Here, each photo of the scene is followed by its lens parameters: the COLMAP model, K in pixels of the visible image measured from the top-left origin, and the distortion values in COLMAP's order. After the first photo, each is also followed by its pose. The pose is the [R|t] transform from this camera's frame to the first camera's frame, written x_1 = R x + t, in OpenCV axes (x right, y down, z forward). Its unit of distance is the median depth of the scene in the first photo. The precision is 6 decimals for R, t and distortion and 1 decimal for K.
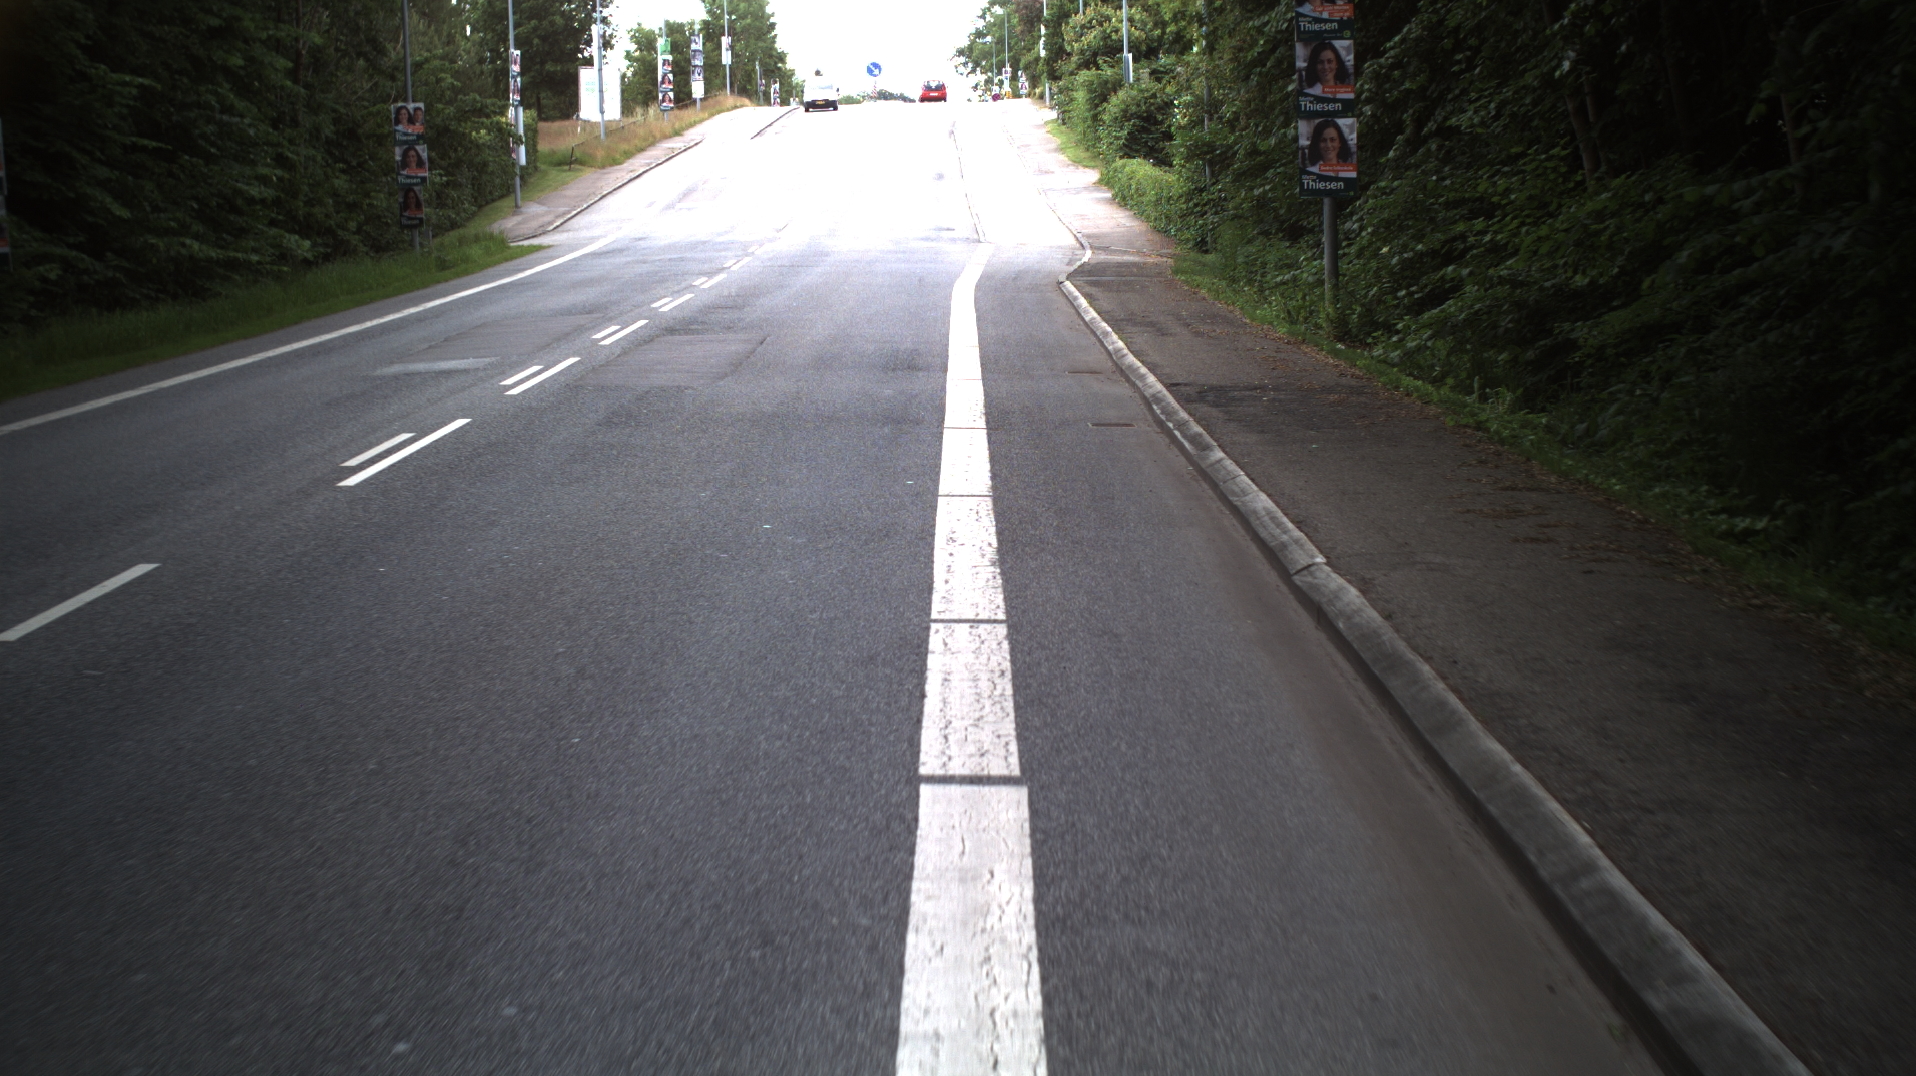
lens RADIAL K [[3278.9, 0, 958.0], [0, 3278.9, 538.0], [0, 0, 1]] dist [-0.275534, 0.305620]
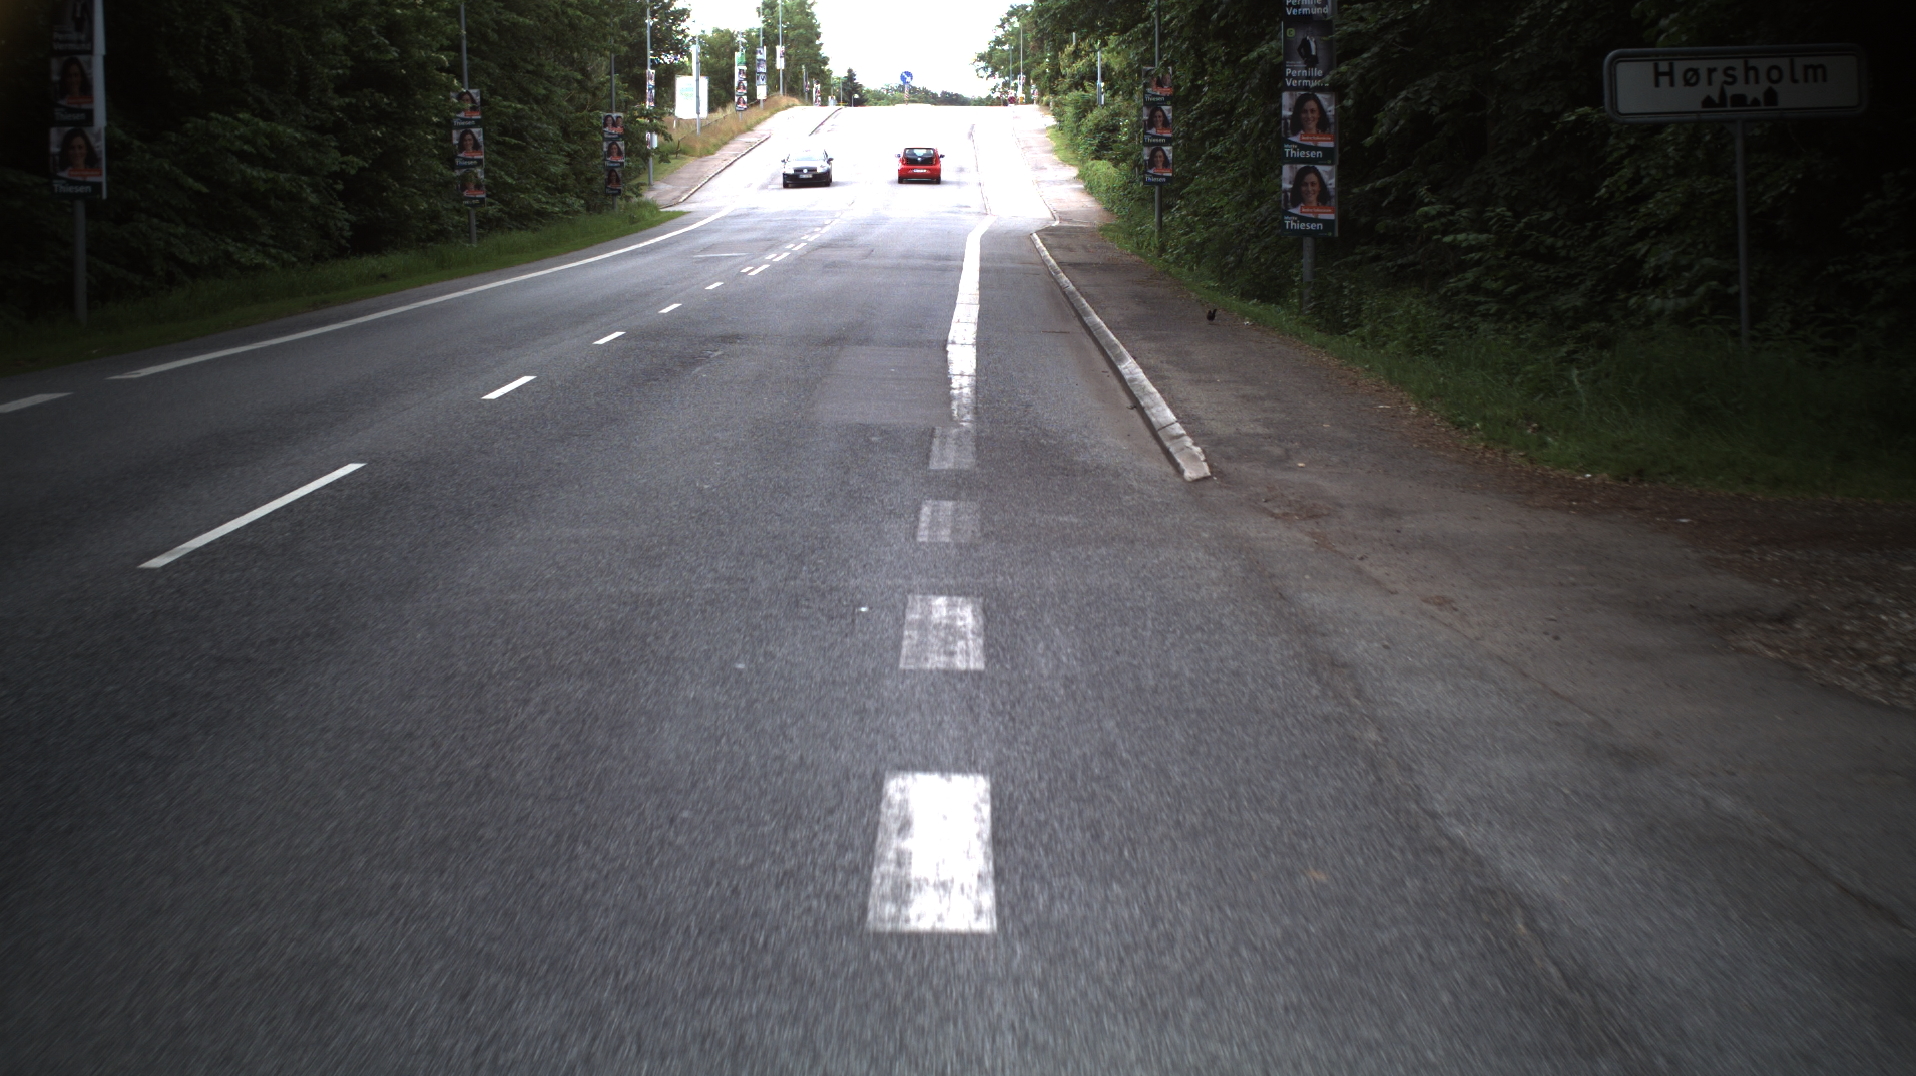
lens RADIAL K [[3278.9, 0, 958.0], [0, 3278.9, 538.0], [0, 0, 1]] dist [-0.275534, 0.305620]
pose [[0.999732, 0.022885, -0.003428, 0.002087], [-0.022877, 0.999735, 0.002438, 0.059108], [0.003483, -0.002359, 0.999991, -0.541633]]
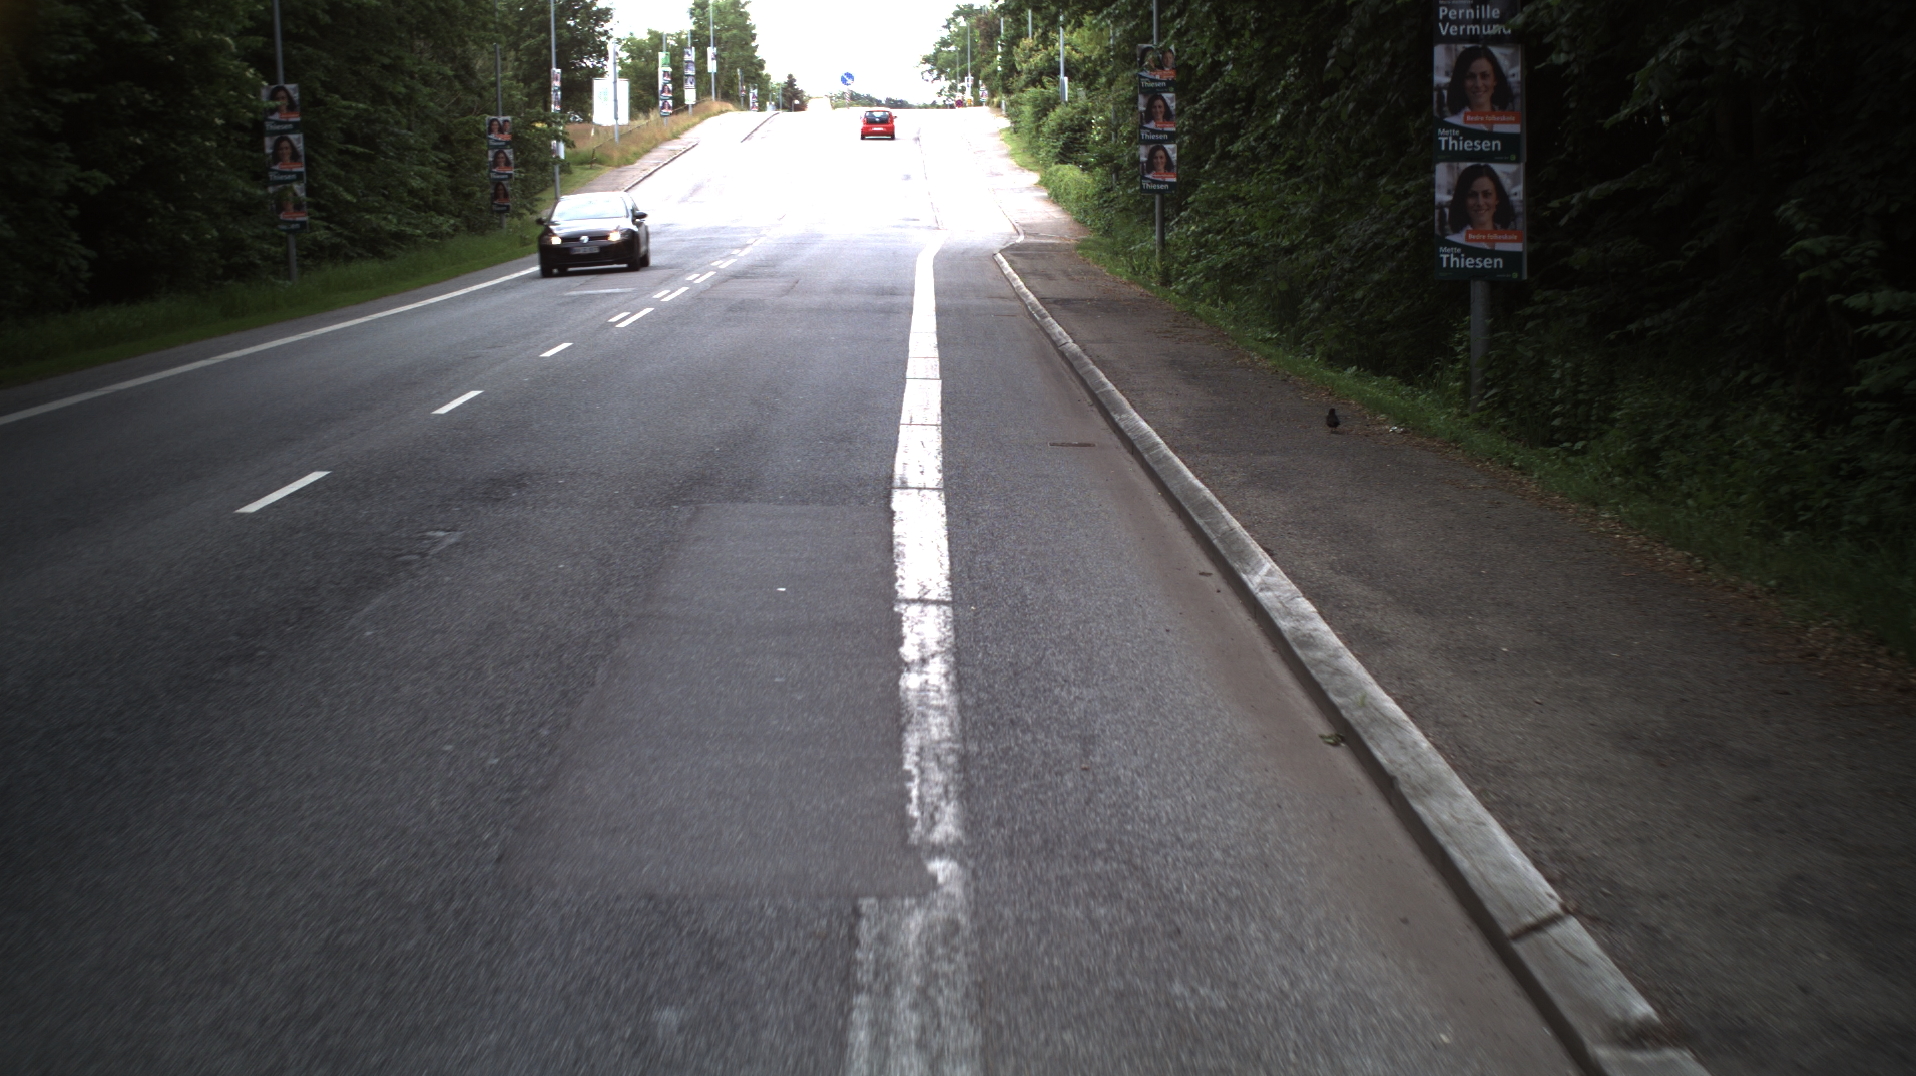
lens RADIAL K [[3278.9, 0, 958.0], [0, 3278.9, 538.0], [0, 0, 1]] dist [-0.275534, 0.305620]
pose [[0.999890, 0.009106, 0.011724, 0.000286], [-0.009106, 0.999959, -0.000002, 0.033578], [-0.011724, -0.000105, 0.999931, -0.309922]]
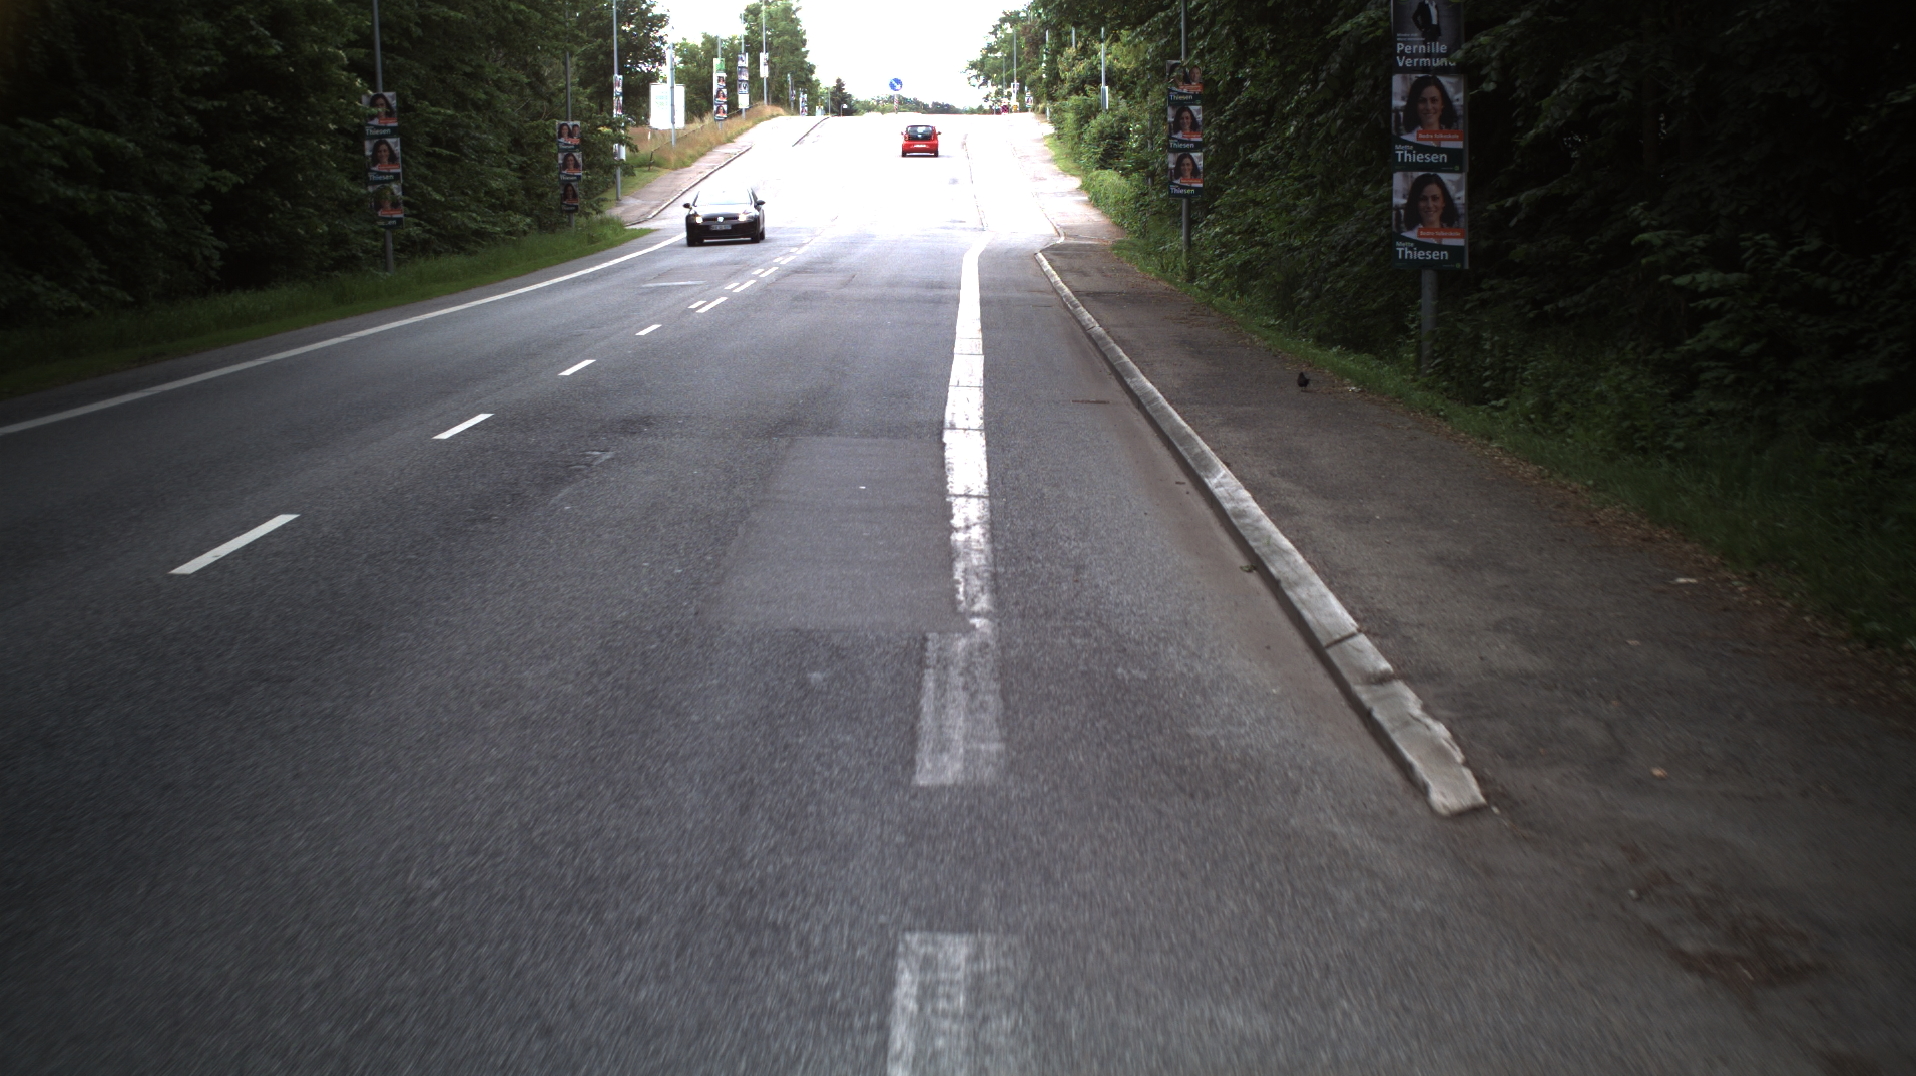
lens RADIAL K [[3278.9, 0, 958.0], [0, 3278.9, 538.0], [0, 0, 1]] dist [-0.275534, 0.305620]
pose [[0.999871, 0.015971, -0.001659, 0.000255], [-0.015973, 0.999872, -0.001043, 0.042008], [0.001642, 0.001070, 0.999998, -0.387193]]
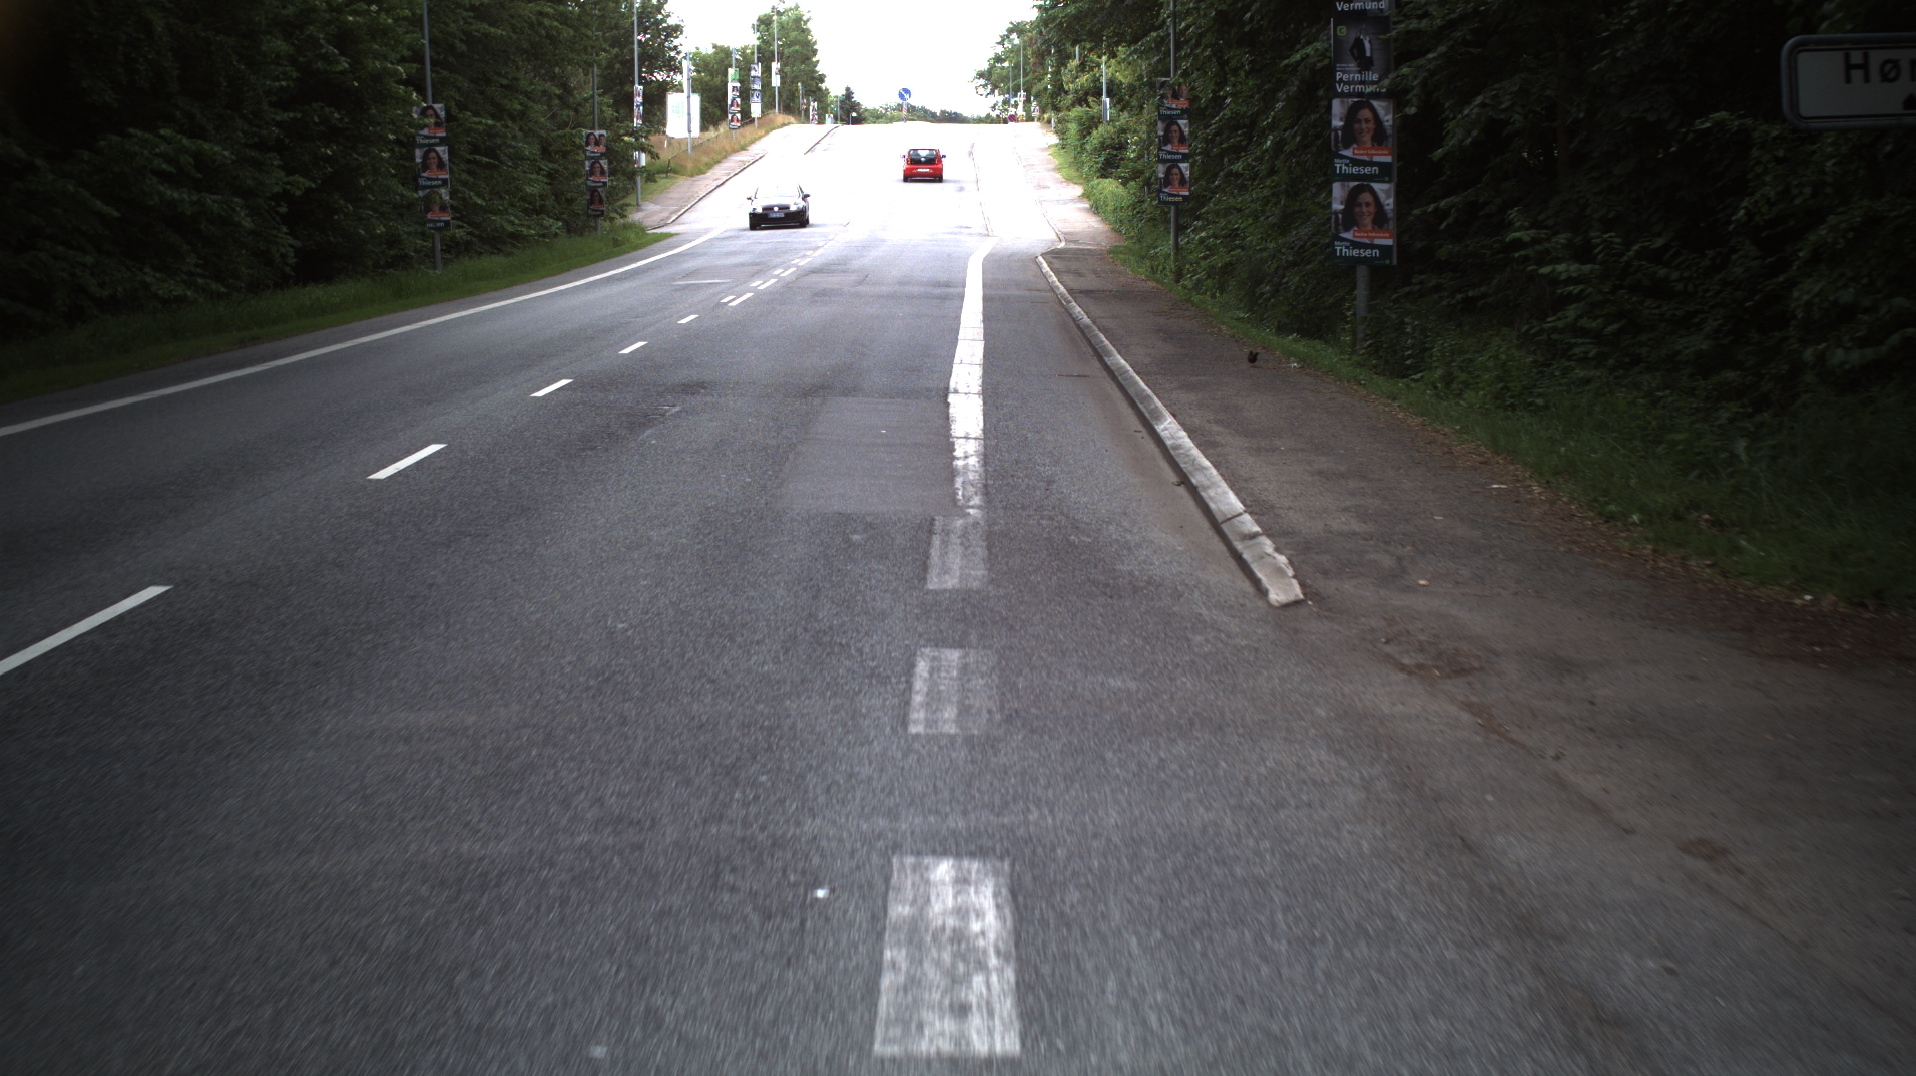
lens RADIAL K [[3278.9, 0, 958.0], [0, 3278.9, 538.0], [0, 0, 1]] dist [-0.275534, 0.305620]
pose [[0.999788, 0.020255, -0.003569, 0.001127], [-0.020267, 0.999789, -0.003369, 0.050592], [0.003500, 0.003441, 0.999988, -0.464578]]
